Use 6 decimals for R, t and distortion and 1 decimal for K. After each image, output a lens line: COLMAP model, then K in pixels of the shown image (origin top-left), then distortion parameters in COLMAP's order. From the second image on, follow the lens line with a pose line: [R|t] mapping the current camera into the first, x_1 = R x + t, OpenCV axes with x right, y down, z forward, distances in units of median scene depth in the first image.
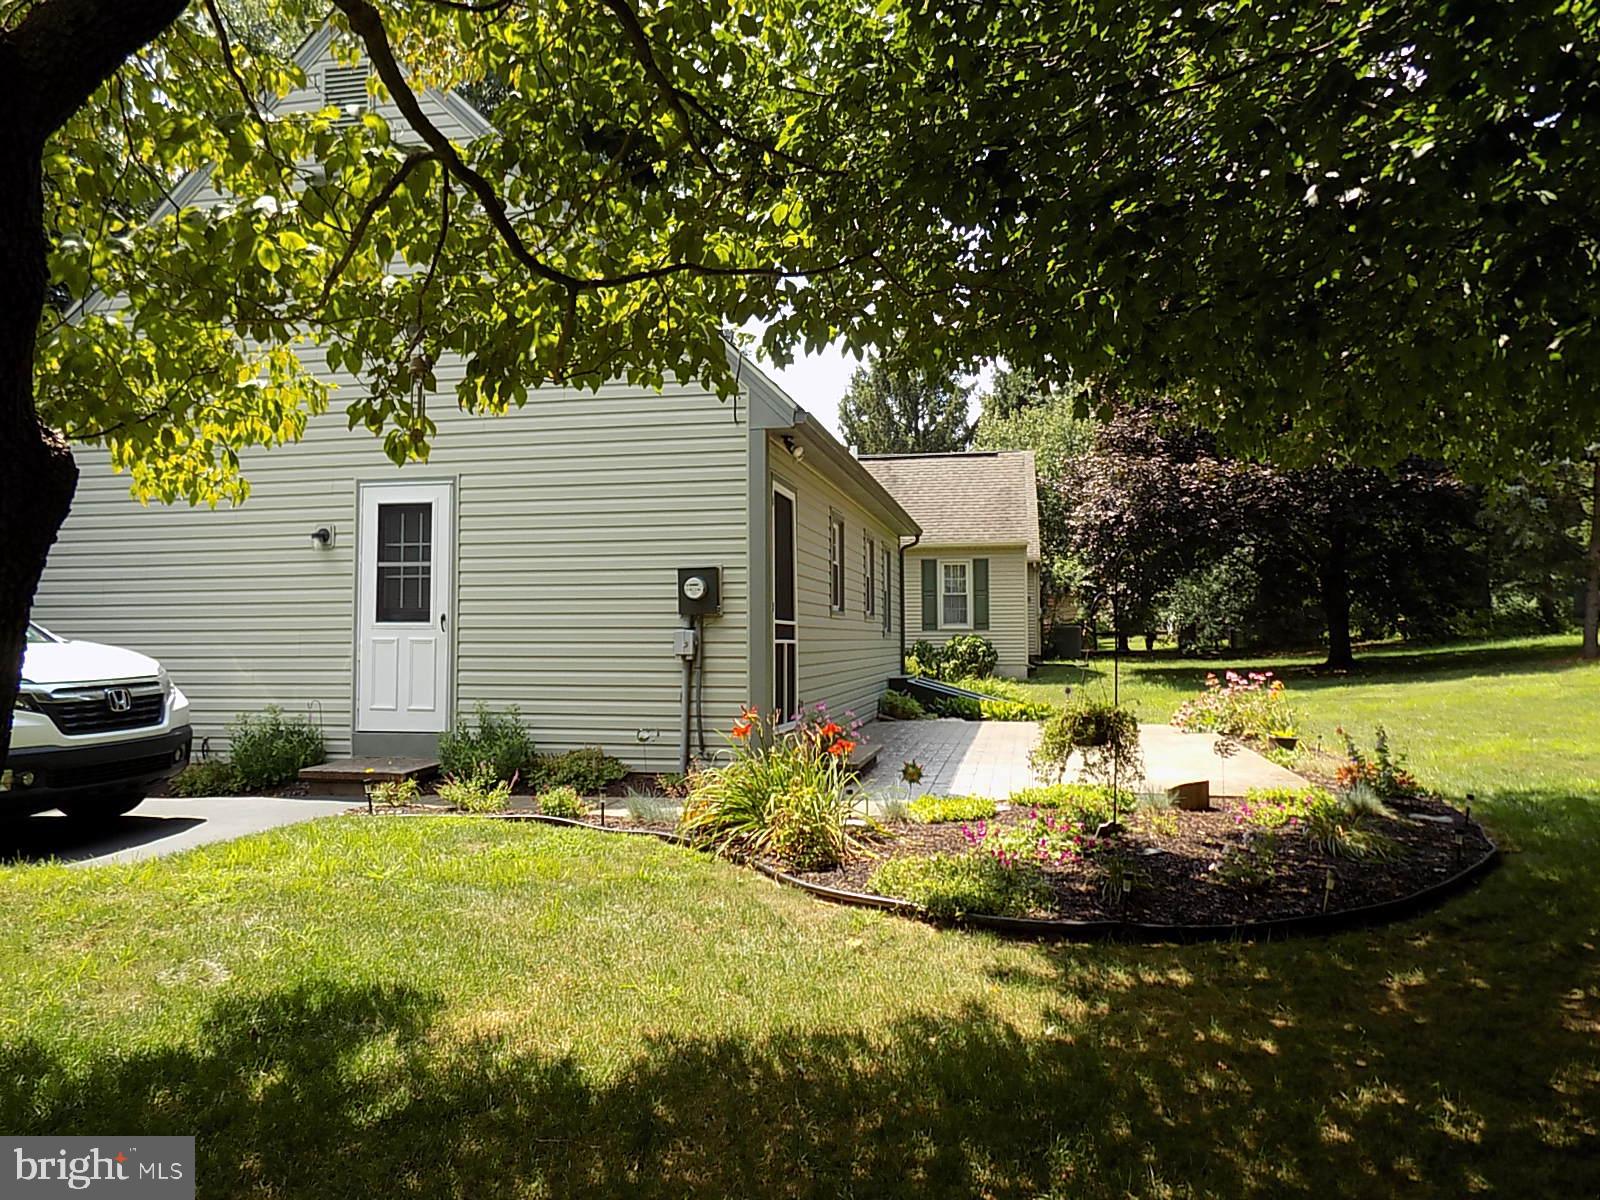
lens RADIAL K [[1160.5, 0, 806.6], [0, 1160.5, 588.6], [0, 0, 1]] dist [-0.042732, 0.041856]
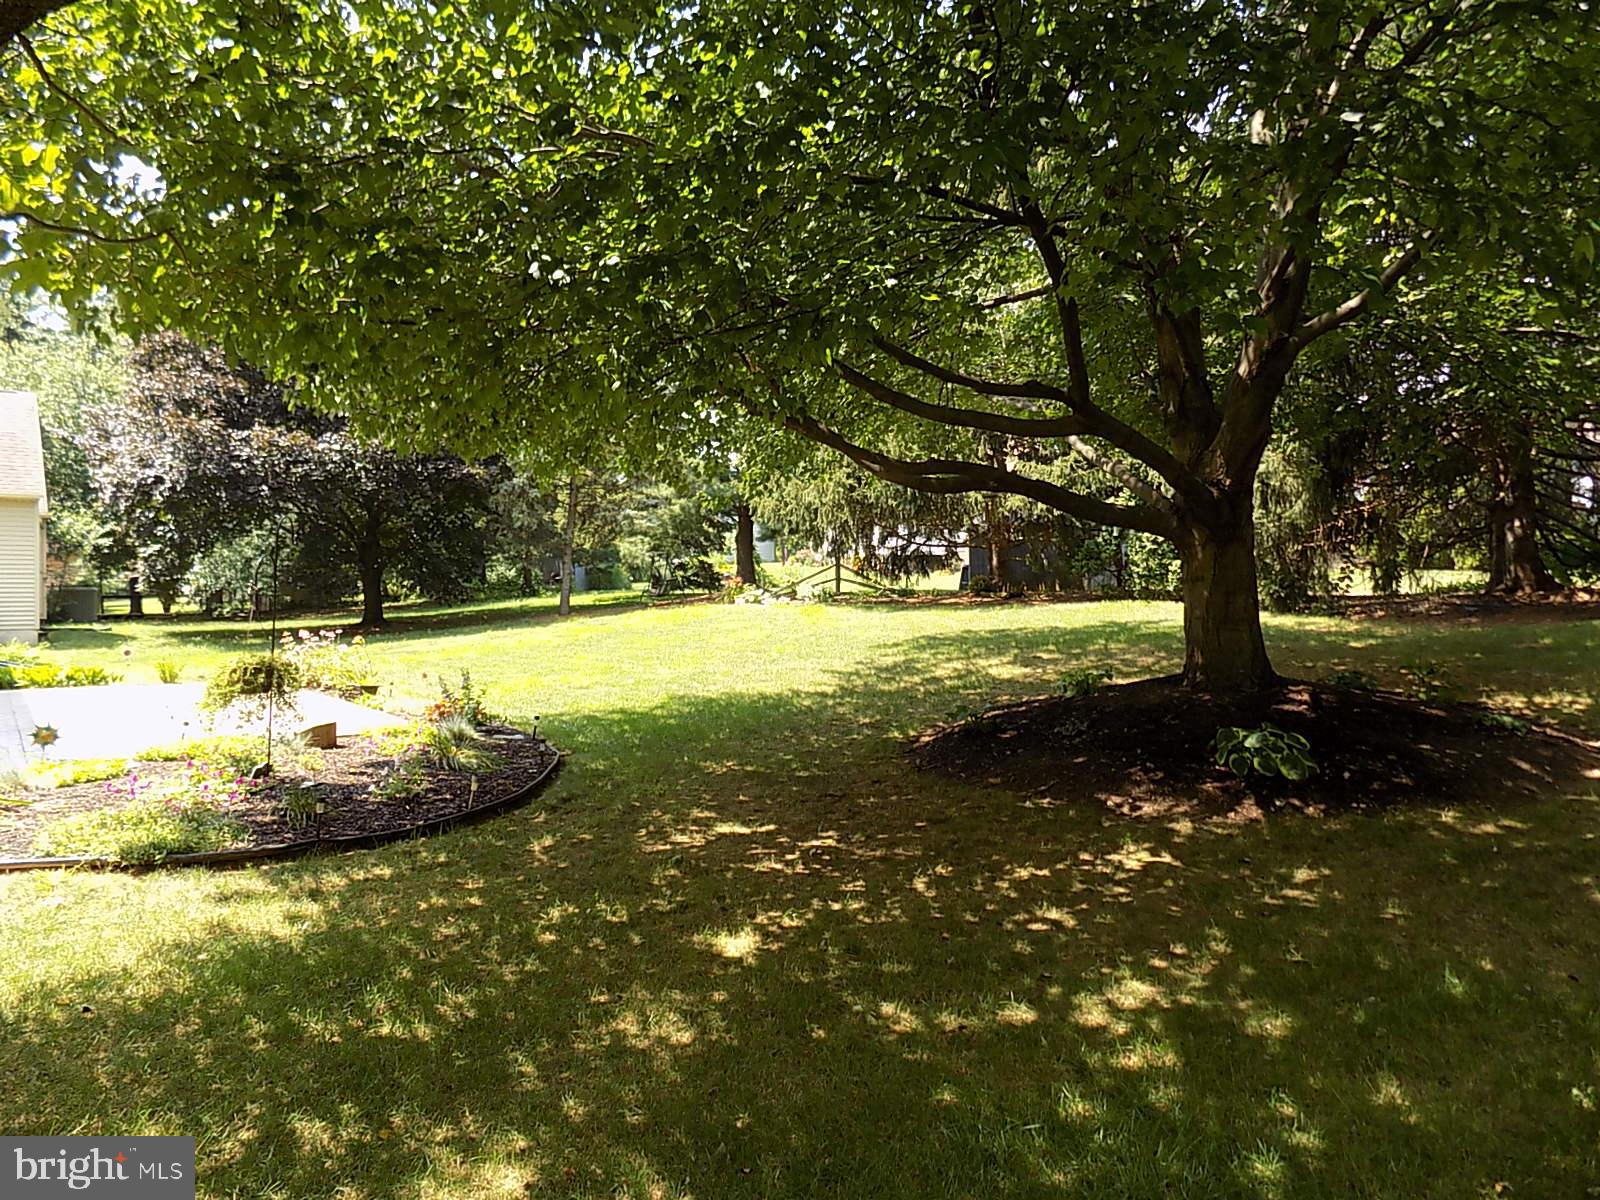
lens RADIAL K [[1067.2, 0, 792.0], [0, 1067.2, 600.3], [0, 0, 1]] dist [-0.009479, 0.002994]
pose [[0.682057, -0.001340, 0.731298, -0.102329], [-0.029728, 0.999121, 0.029557, 0.001657], [-0.730695, -0.041900, 0.681418, -0.037667]]
